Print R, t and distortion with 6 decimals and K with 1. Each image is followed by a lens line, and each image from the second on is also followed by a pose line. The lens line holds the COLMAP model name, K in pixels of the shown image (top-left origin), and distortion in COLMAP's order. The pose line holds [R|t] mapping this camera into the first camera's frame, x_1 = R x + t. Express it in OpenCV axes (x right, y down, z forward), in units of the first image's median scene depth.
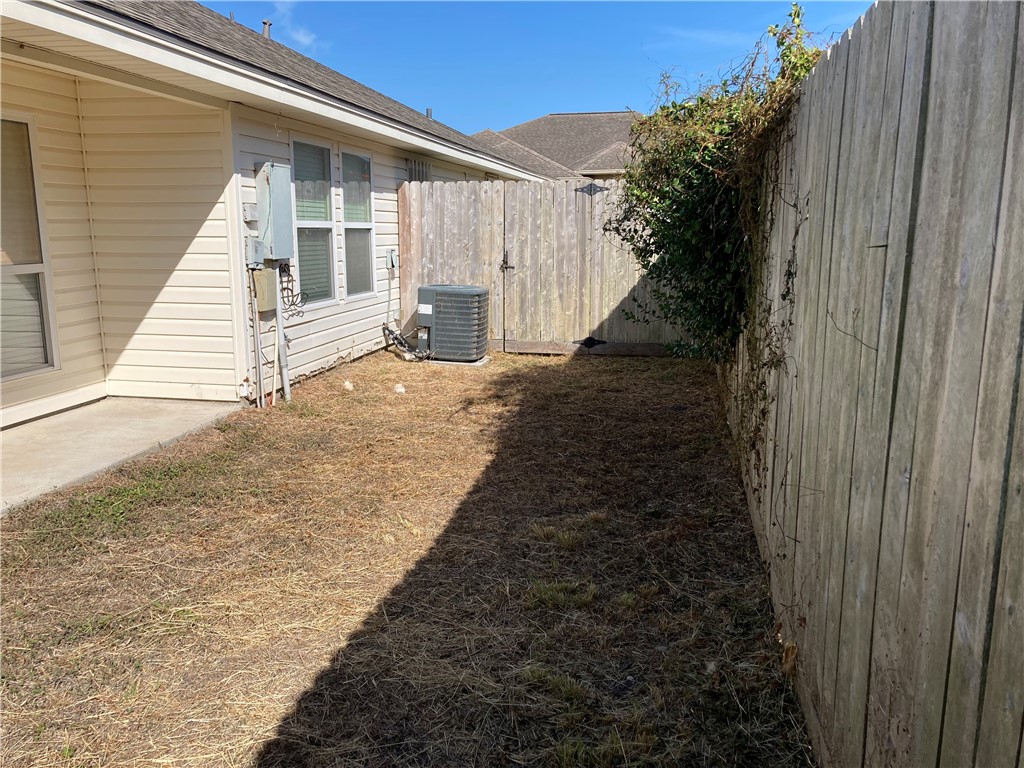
lens RADIAL K [[842.9, 0, 509.2], [0, 842.9, 389.6], [0, 0, 1]] dist [0.041376, -0.051104]
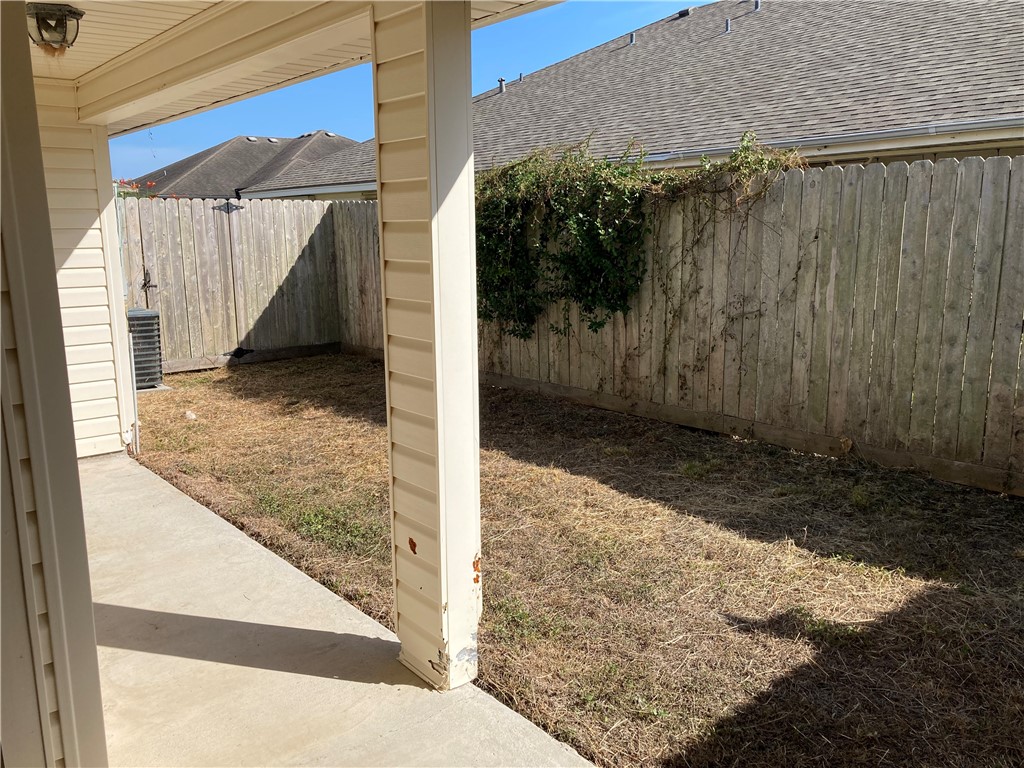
lens RADIAL K [[842.9, 0, 508.6], [0, 842.9, 380.6], [0, 0, 1]] dist [0.041376, -0.051104]
pose [[0.627266, -0.147054, 0.764796, -0.508221], [0.158878, 0.985522, 0.059187, -0.031077], [-0.762427, 0.084384, 0.641548, 0.073616]]
